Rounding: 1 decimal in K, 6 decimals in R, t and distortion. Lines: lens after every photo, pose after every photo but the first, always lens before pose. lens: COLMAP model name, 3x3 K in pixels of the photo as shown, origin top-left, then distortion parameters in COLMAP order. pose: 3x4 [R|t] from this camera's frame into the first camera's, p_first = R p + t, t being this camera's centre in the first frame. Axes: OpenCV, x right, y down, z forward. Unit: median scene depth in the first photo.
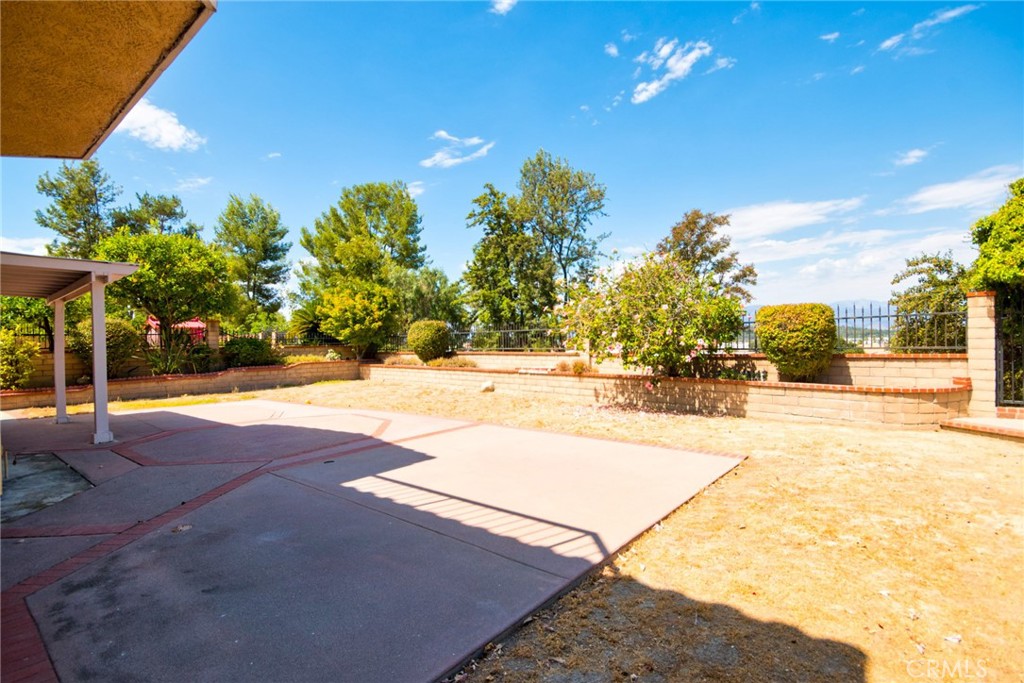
lens RADIAL K [[465.6, 0, 518.0], [0, 465.6, 332.6], [0, 0, 1]] dist [0.006432, 0.000385]
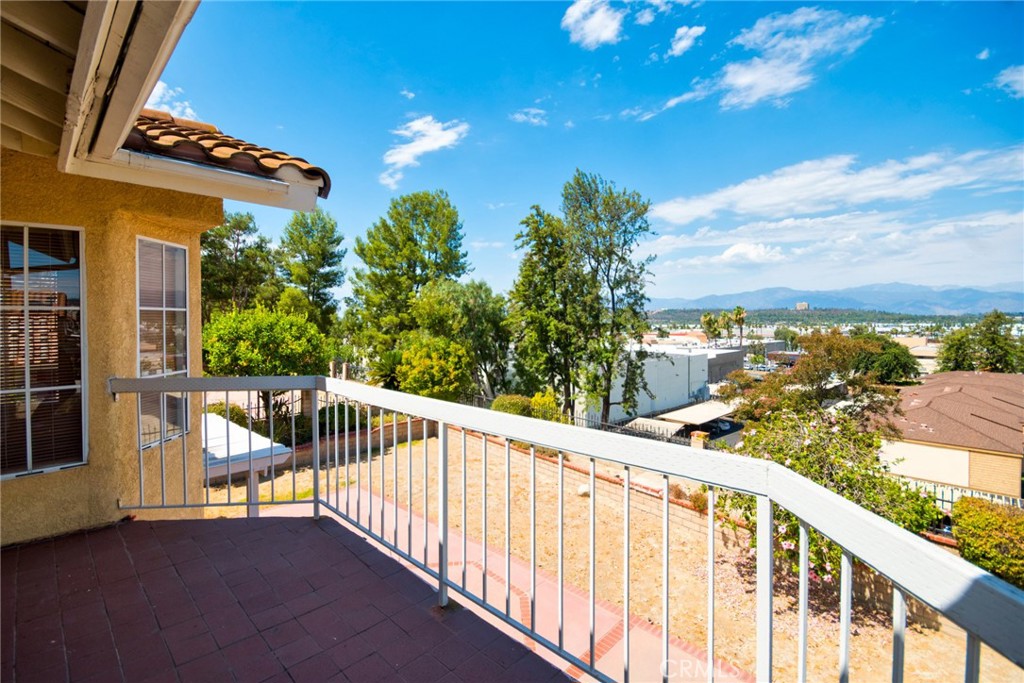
lens RADIAL K [[439.5, 0, 497.6], [0, 439.5, 319.0], [0, 0, 1]] dist [0.001554, 0.000111]
pose [[0.994671, 0.010874, -0.102527, -0.047803], [-0.010598, 0.999939, 0.003234, -0.074428], [0.102556, -0.002130, 0.994725, 0.020095]]
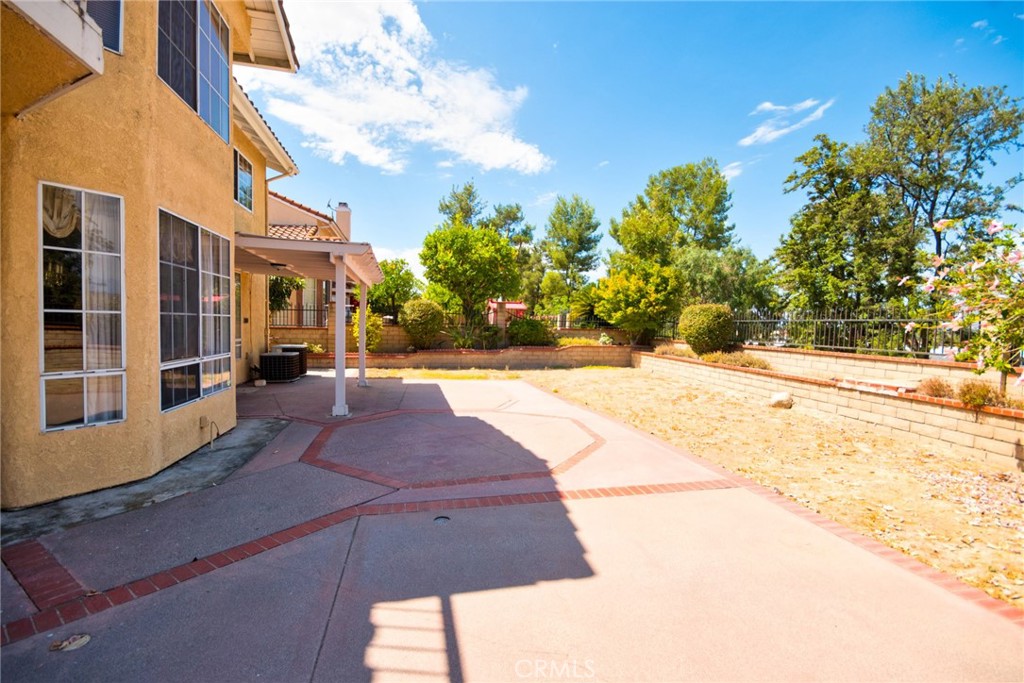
lens RADIAL K [[435.9, 0, 517.5], [0, 435.9, 350.7], [0, 0, 1]] dist [0.003687, -0.011137]
pose [[0.793965, 0.072238, -0.603657, 0.002731], [-0.024552, 0.995916, 0.086885, -0.000930], [0.607467, -0.054163, 0.792496, 0.077204]]
